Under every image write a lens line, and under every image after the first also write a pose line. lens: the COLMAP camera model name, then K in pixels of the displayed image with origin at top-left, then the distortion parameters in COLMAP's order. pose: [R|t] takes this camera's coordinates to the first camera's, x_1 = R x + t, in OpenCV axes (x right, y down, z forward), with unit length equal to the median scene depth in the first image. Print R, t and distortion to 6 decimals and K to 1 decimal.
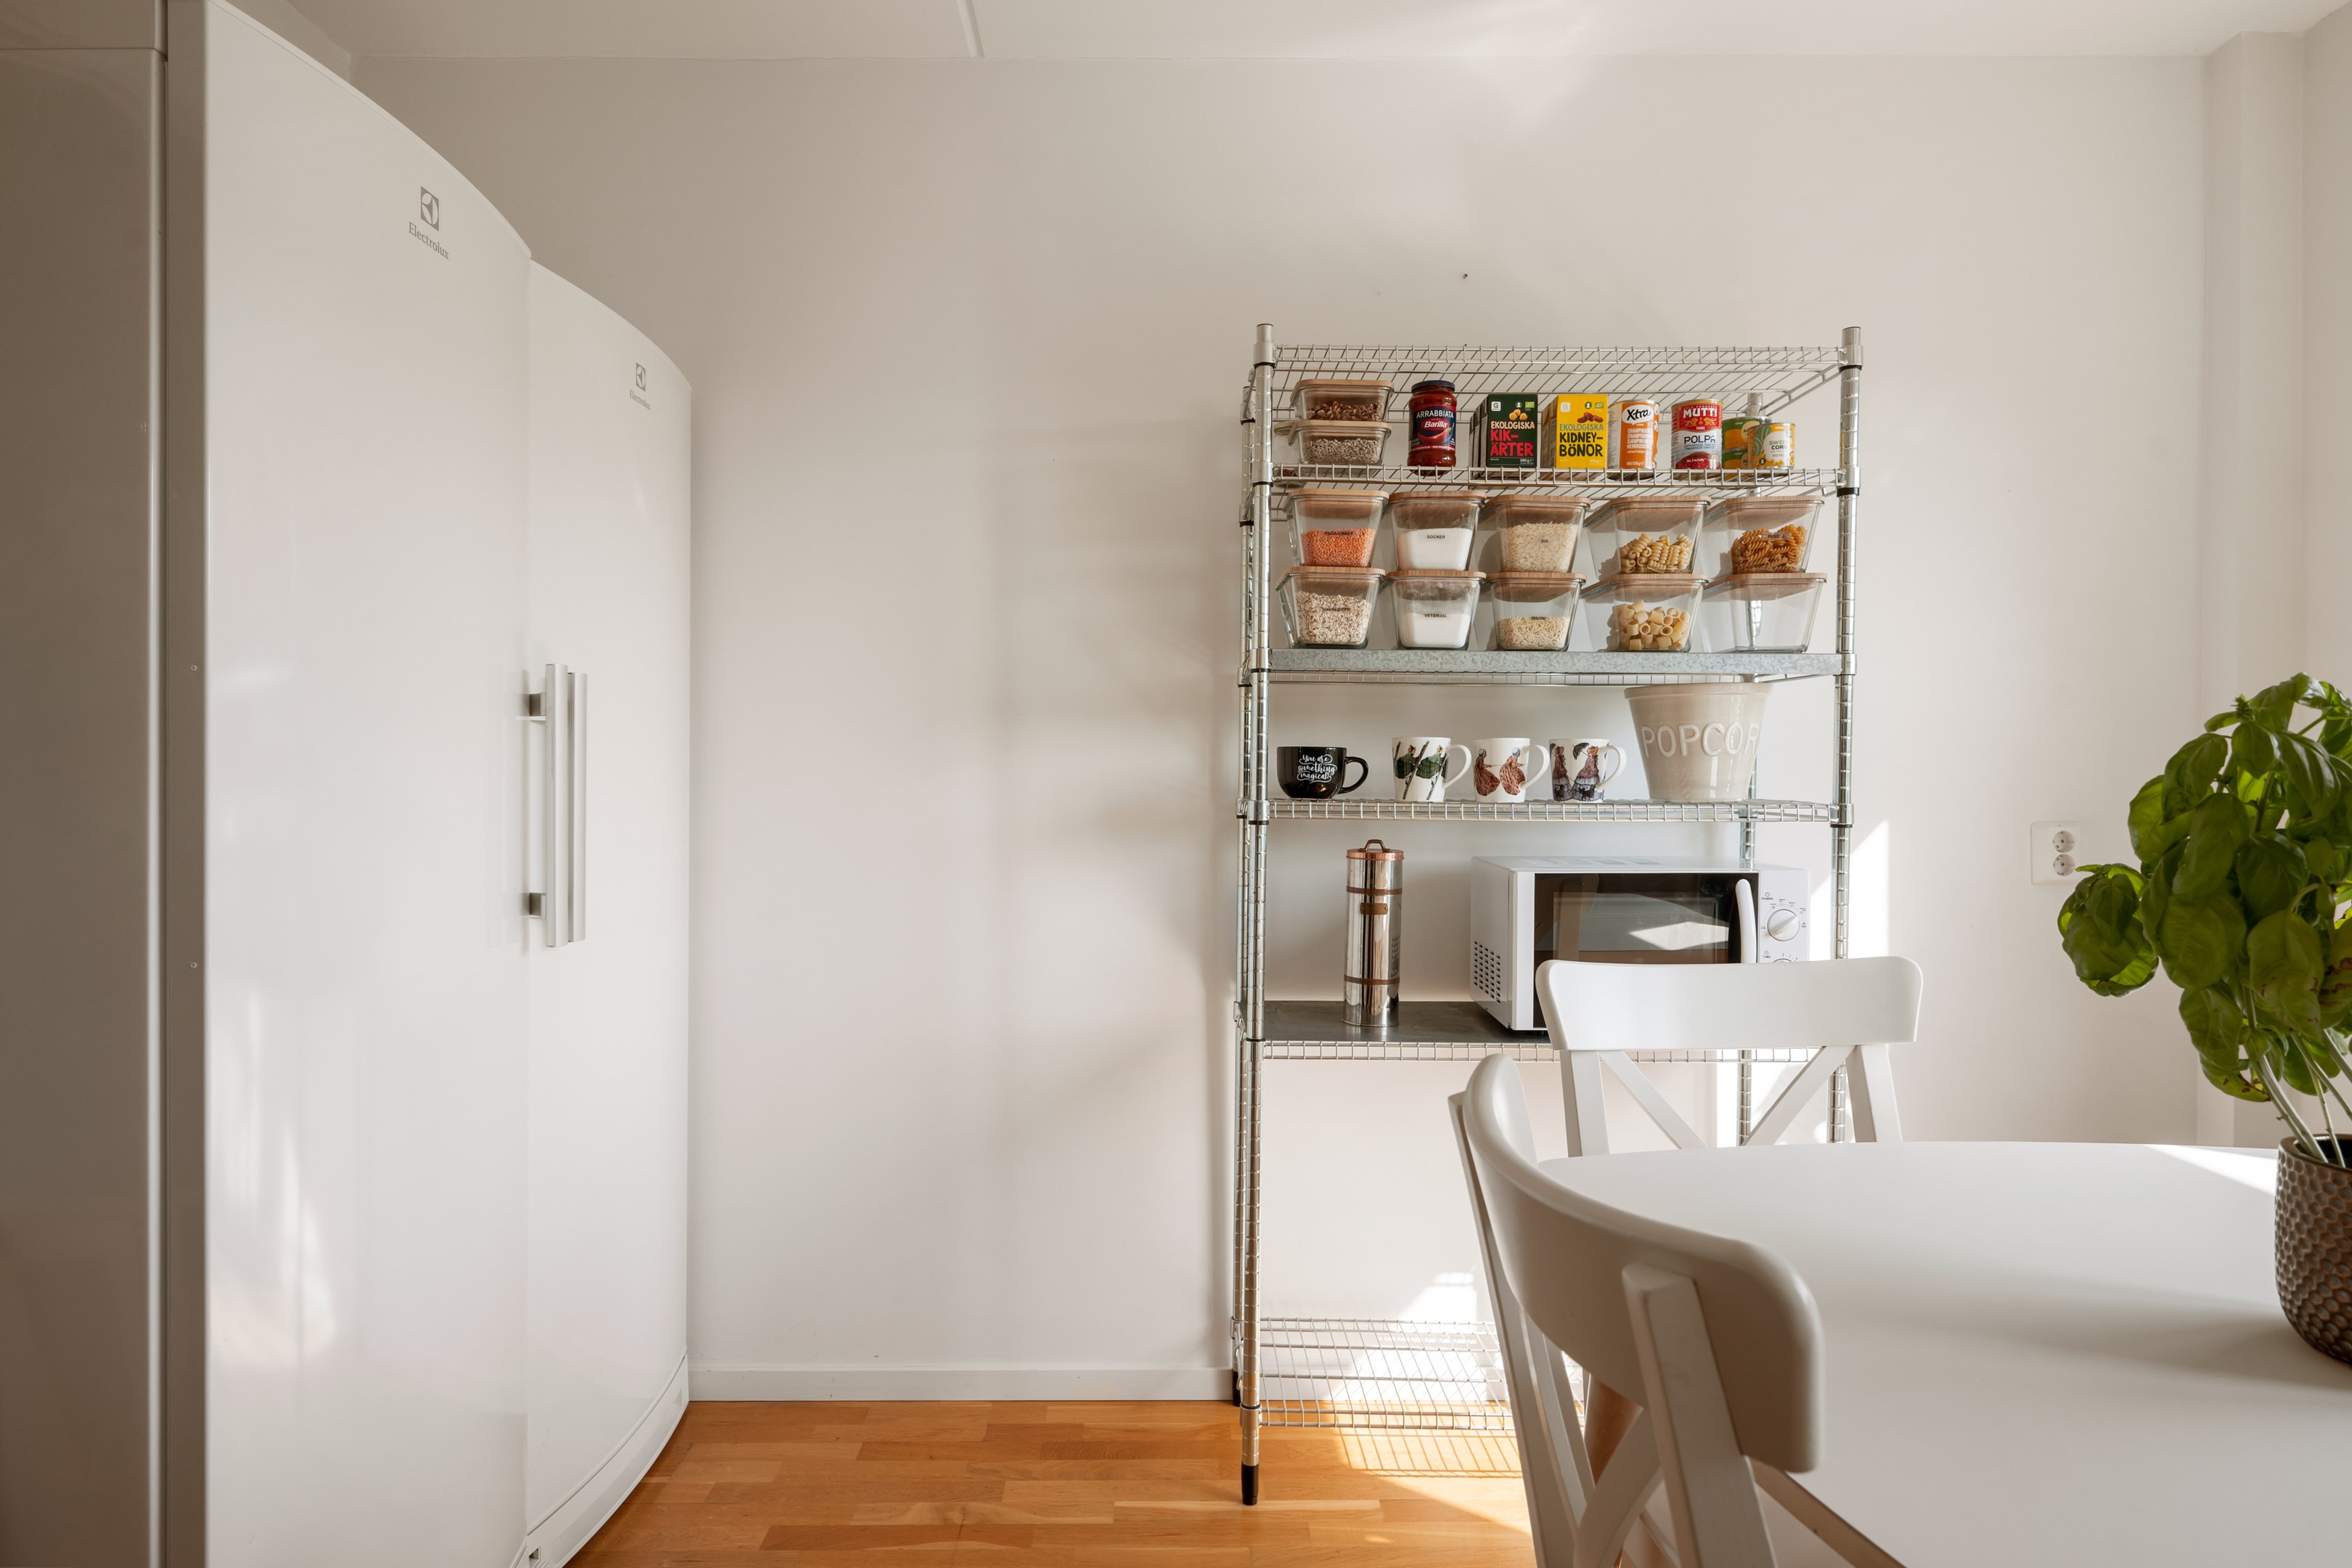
lens RADIAL K [[1353.9, 0, 1170.2], [0, 1353.9, 773.2], [0, 0, 1]] dist [0.000662, -0.000317]
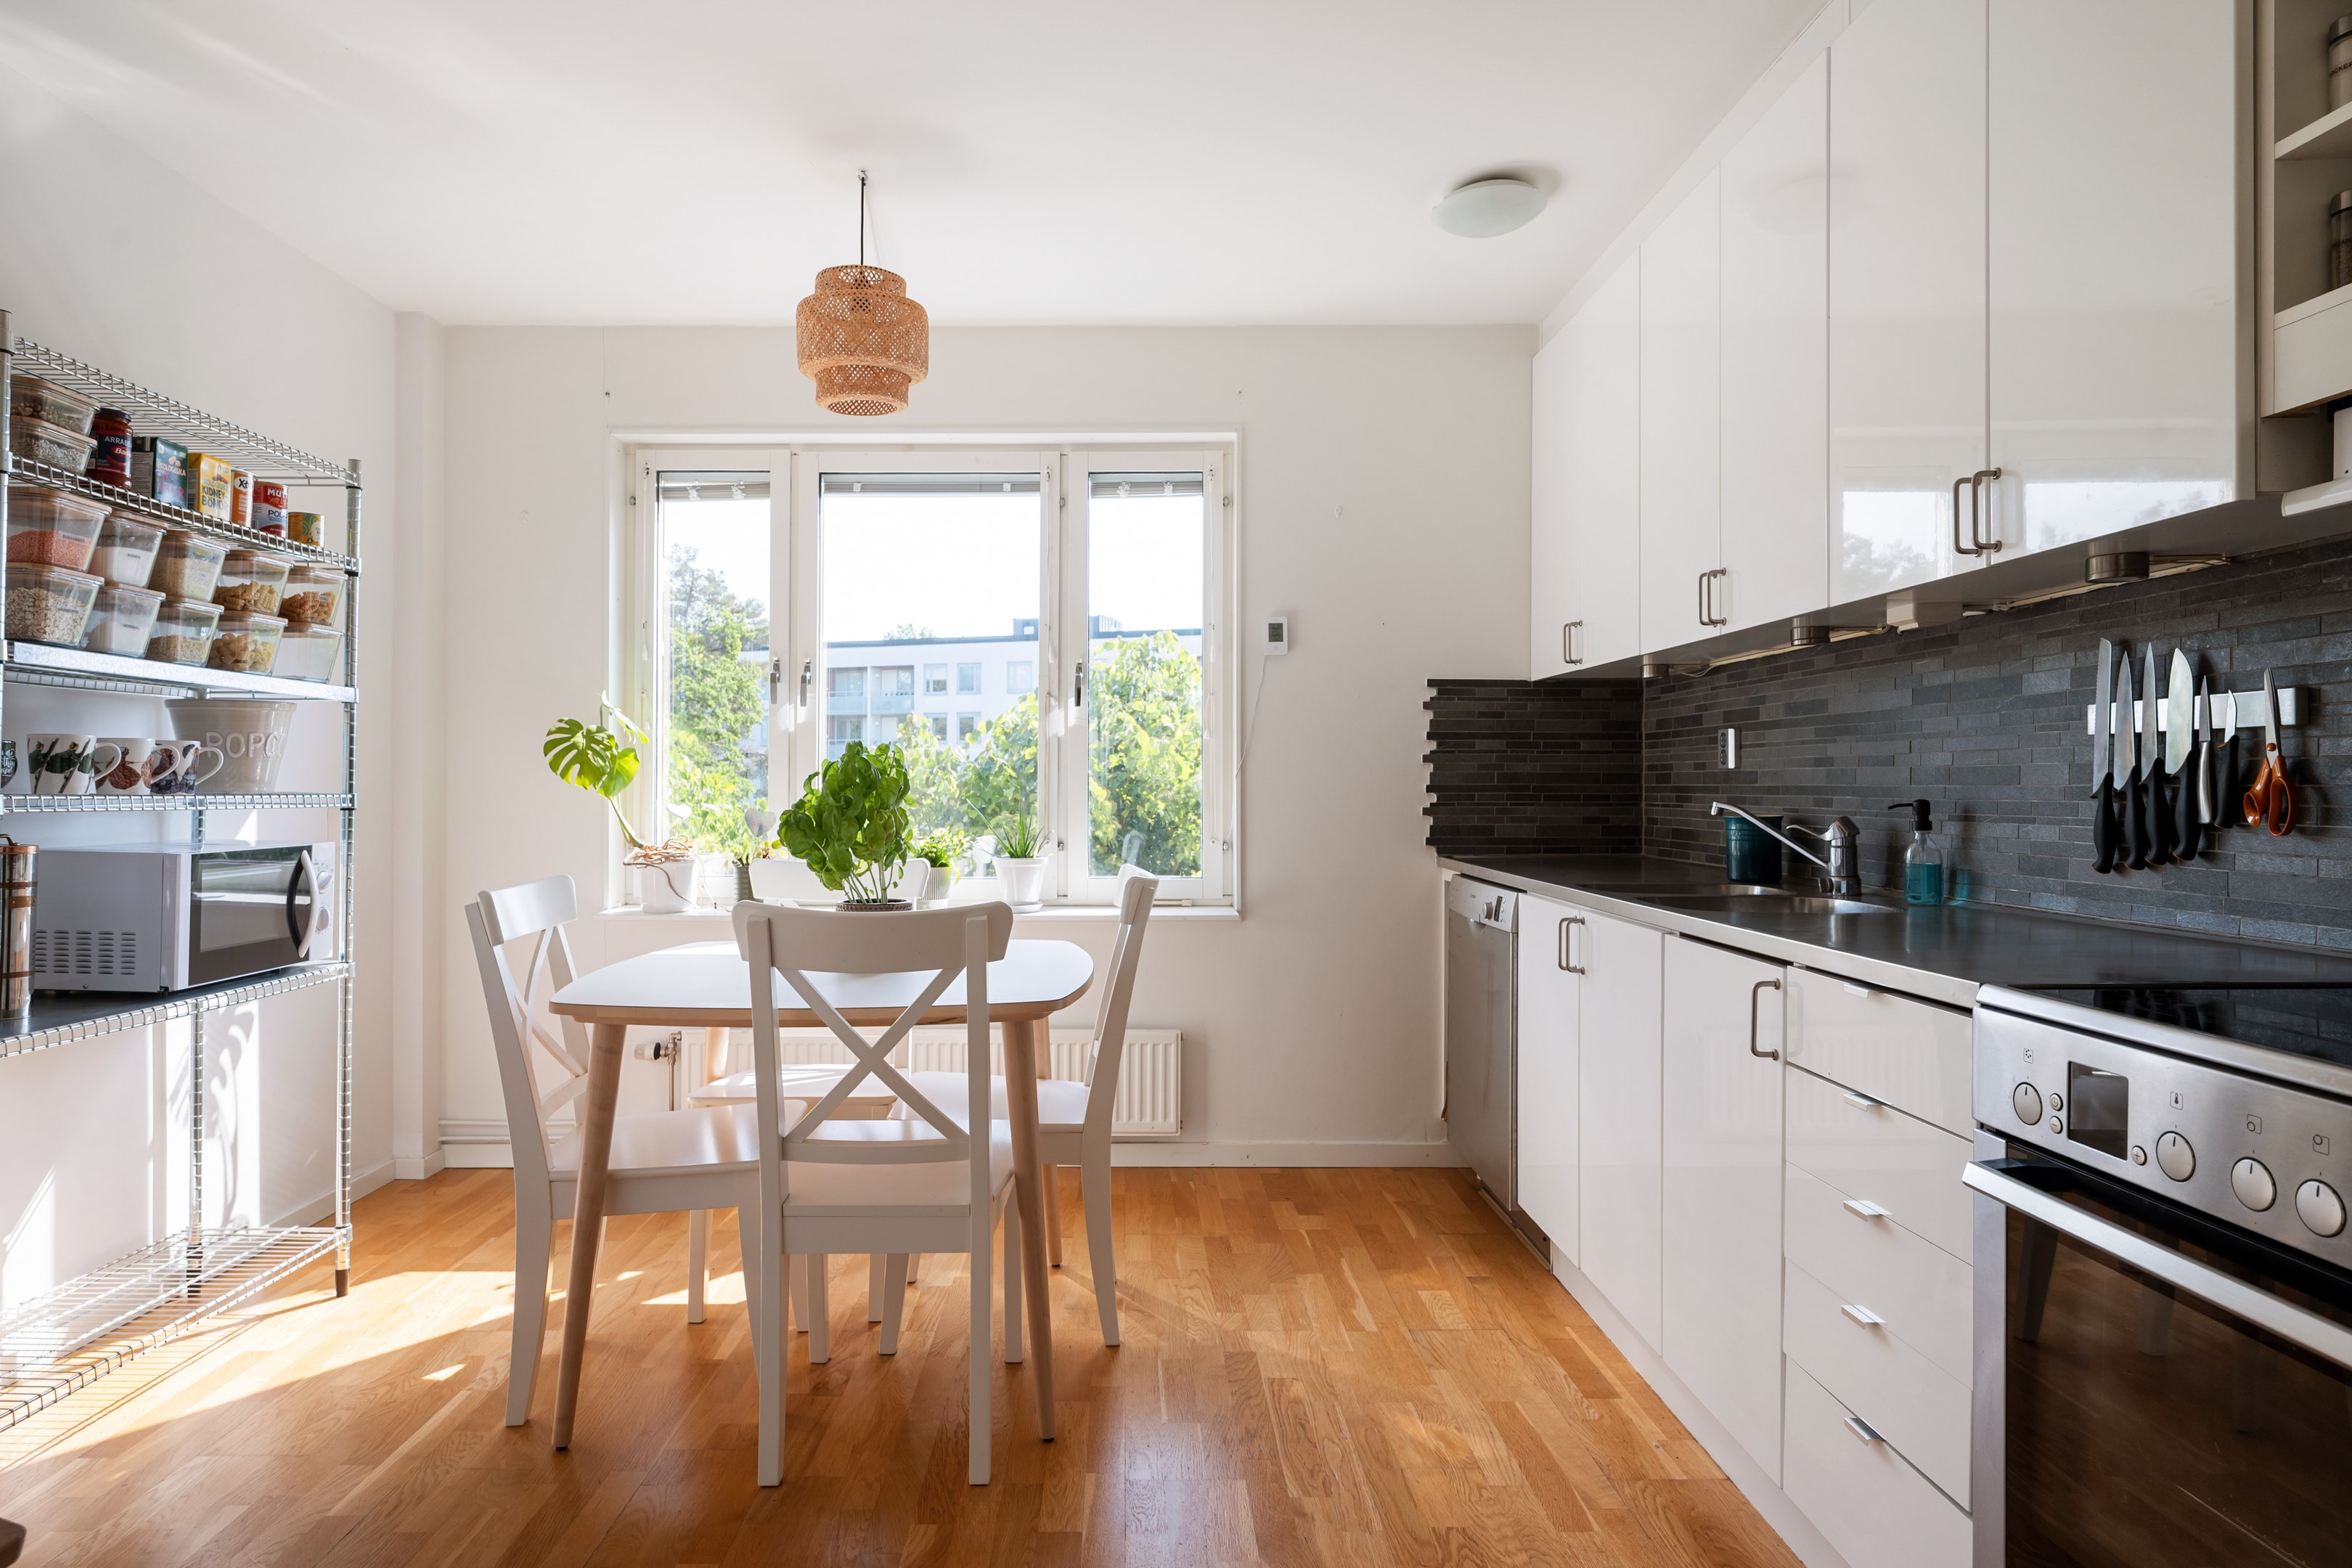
lens RADIAL K [[1333.8, 0, 1116.6], [0, 1333.8, 731.6], [0, 0, 1]] dist [0.005971, 0.003842]
pose [[0.015173, 0.037662, 0.999175, -0.865879], [-0.004960, 0.999281, -0.037591, 0.006583], [-0.999873, -0.004386, 0.015349, 0.172358]]
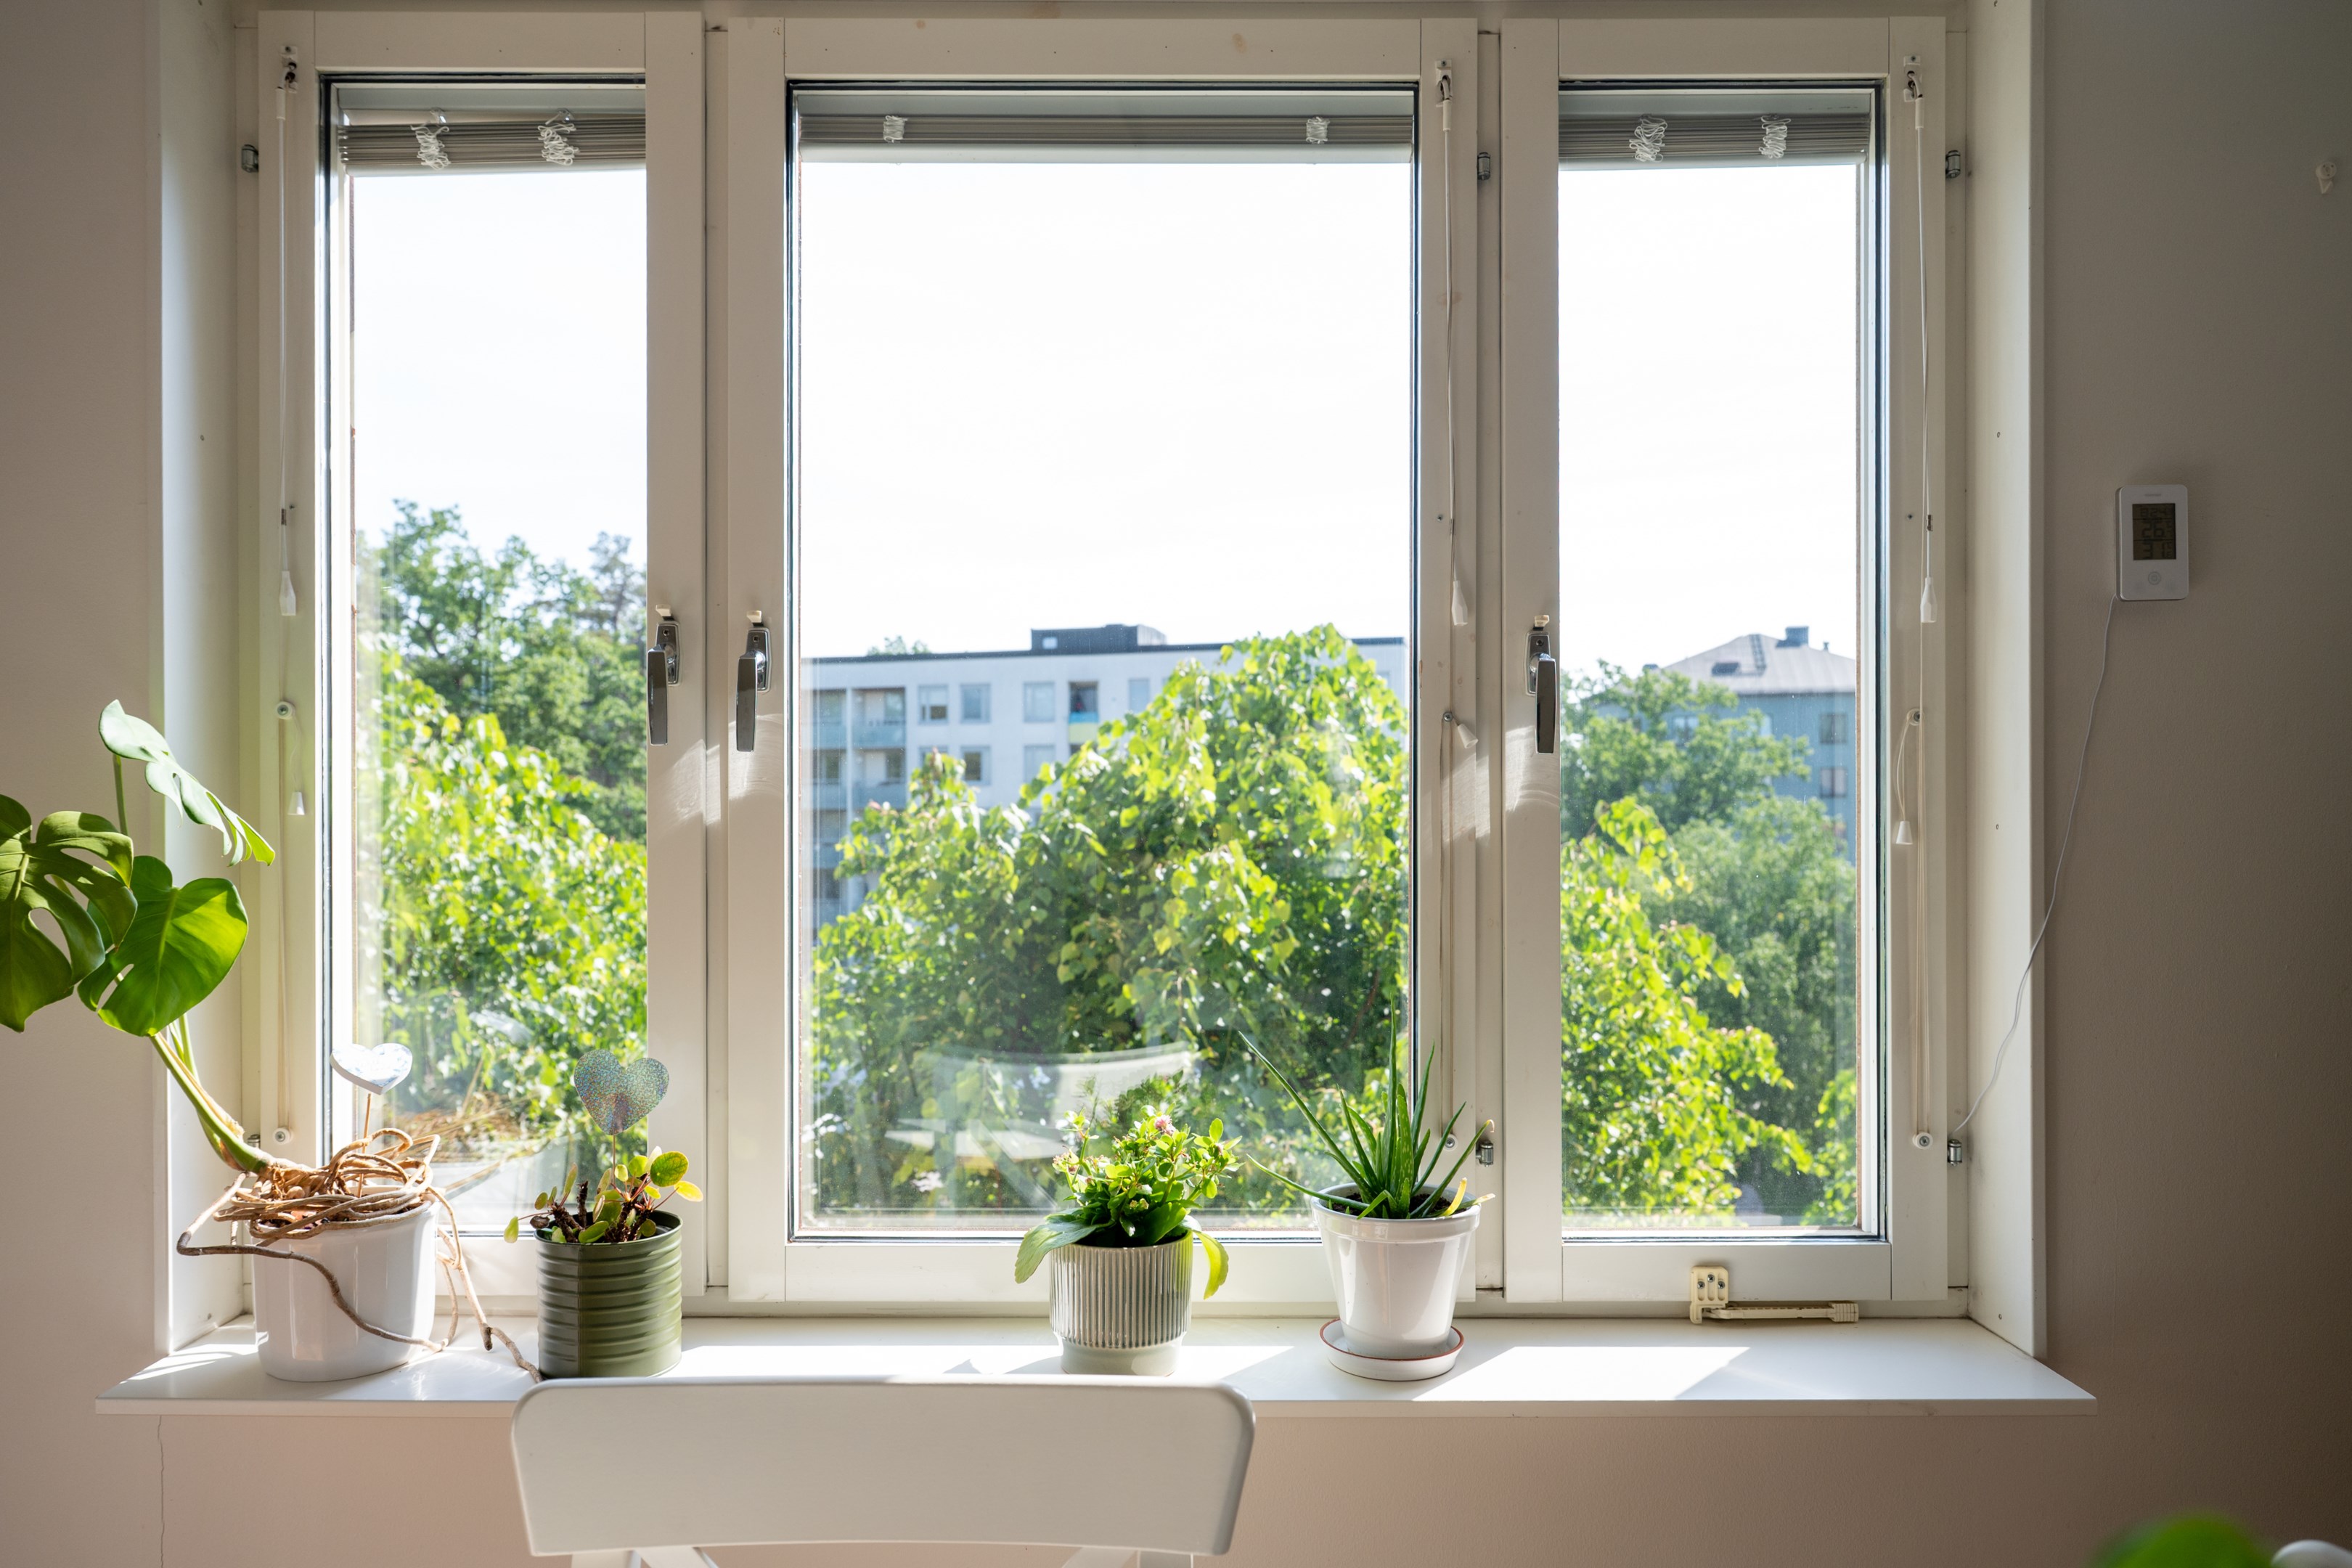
lens RADIAL K [[1594.9, 0, 1167.8], [0, 1594.9, 844.9], [0, 0, 1]] dist [-0.002717, -0.002385]
pose [[0.000190, -0.010113, 0.999949, 0.203624], [-0.005429, 0.999934, 0.010114, -0.058821], [-0.999985, -0.005430, 0.000135, 0.431231]]
